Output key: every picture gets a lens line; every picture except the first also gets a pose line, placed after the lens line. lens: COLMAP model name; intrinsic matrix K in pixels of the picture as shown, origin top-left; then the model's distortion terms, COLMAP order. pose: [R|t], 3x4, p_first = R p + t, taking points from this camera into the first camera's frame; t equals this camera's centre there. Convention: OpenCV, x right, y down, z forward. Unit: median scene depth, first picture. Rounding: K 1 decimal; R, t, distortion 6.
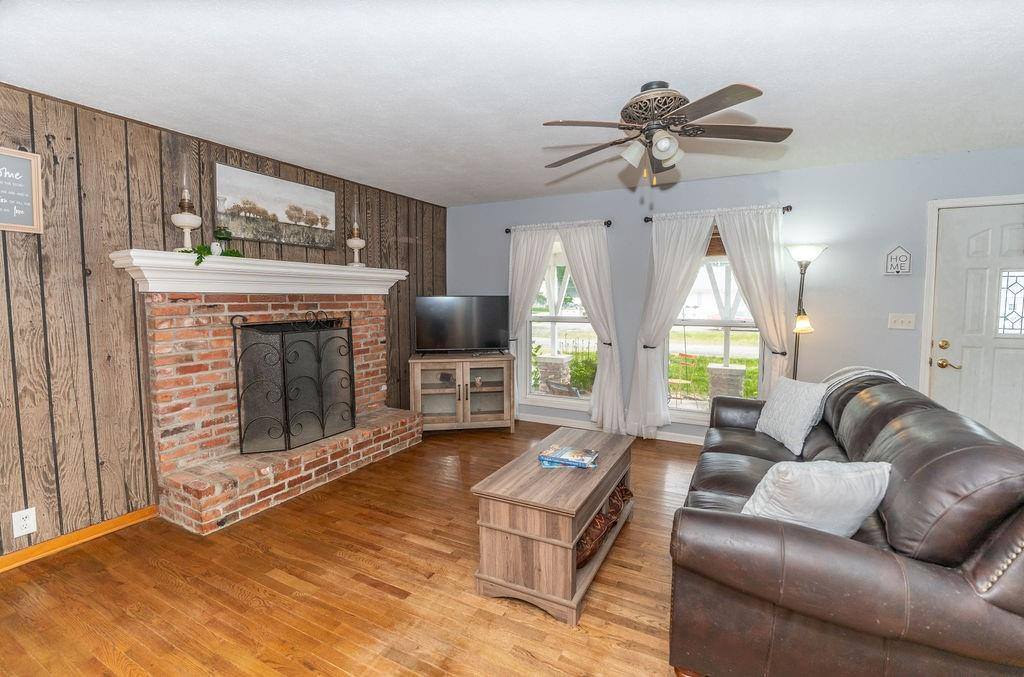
lens RADIAL K [[455.9, 0, 519.3], [0, 455.9, 330.4], [0, 0, 1]] dist [-0.015477, -0.000256]
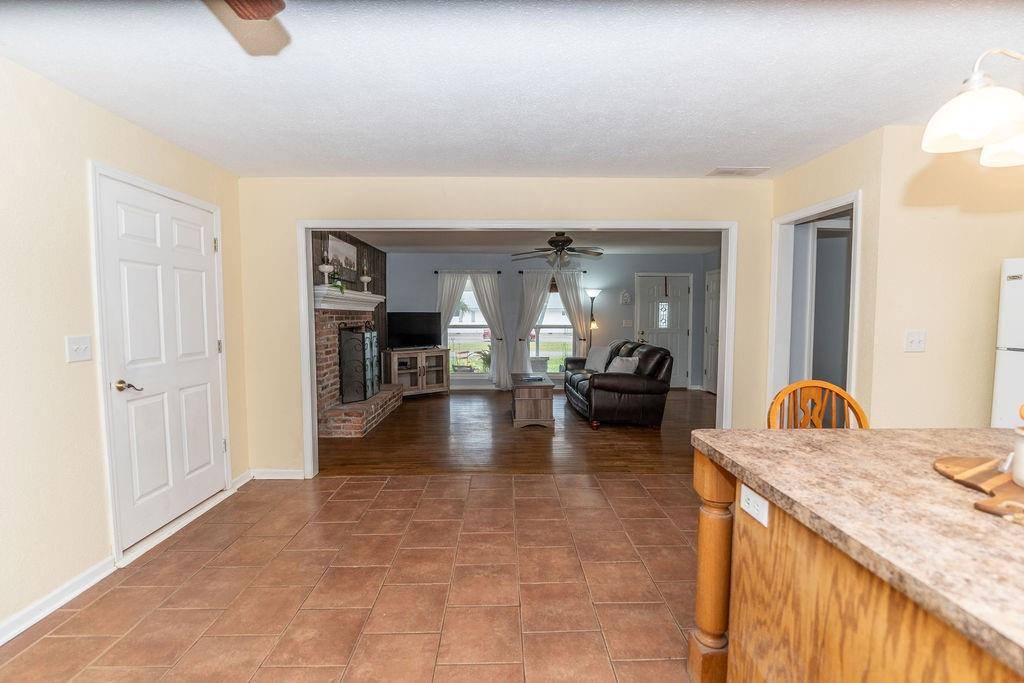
lens RADIAL K [[455.9, 0, 515.9], [0, 455.9, 342.7], [0, 0, 1]] dist [-0.015477, -0.000256]
pose [[0.876149, -0.027693, 0.481243, -0.699427], [0.035838, 0.999328, -0.007741, 0.067202], [-0.480706, 0.024029, 0.876553, -0.683890]]
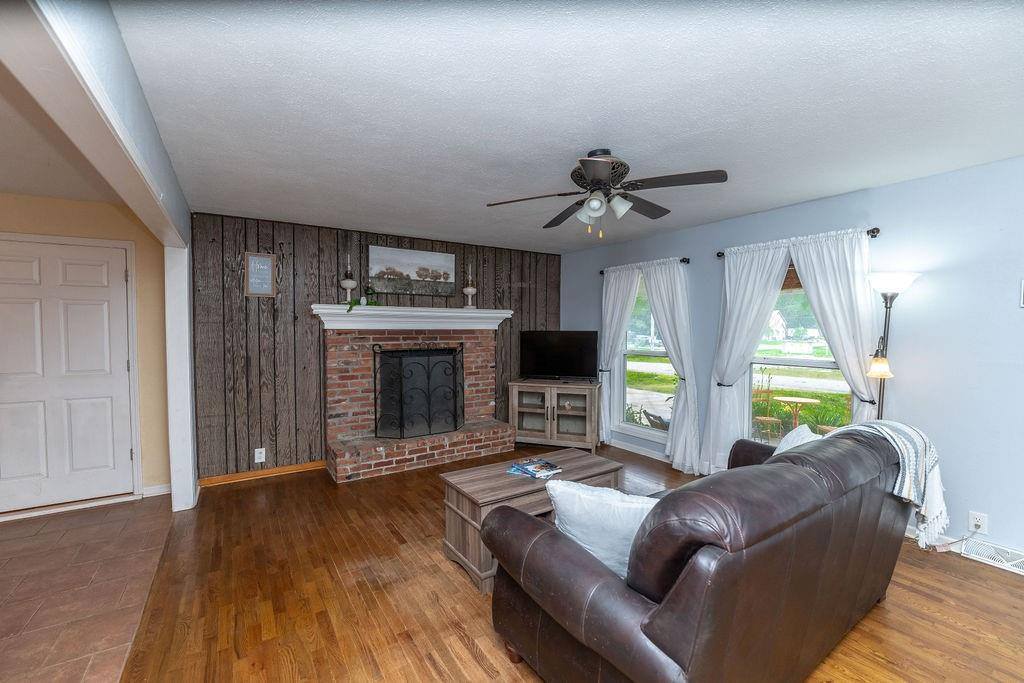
lens RADIAL K [[429.4, 0, 509.3], [0, 429.4, 340.9], [0, 0, 1]] dist [-0.029147, 0.003595]
pose [[0.870934, 0.016726, -0.491116, 0.366692], [-0.037863, 0.998733, -0.033133, -0.010392], [0.489939, 0.047452, 0.870464, -0.019431]]
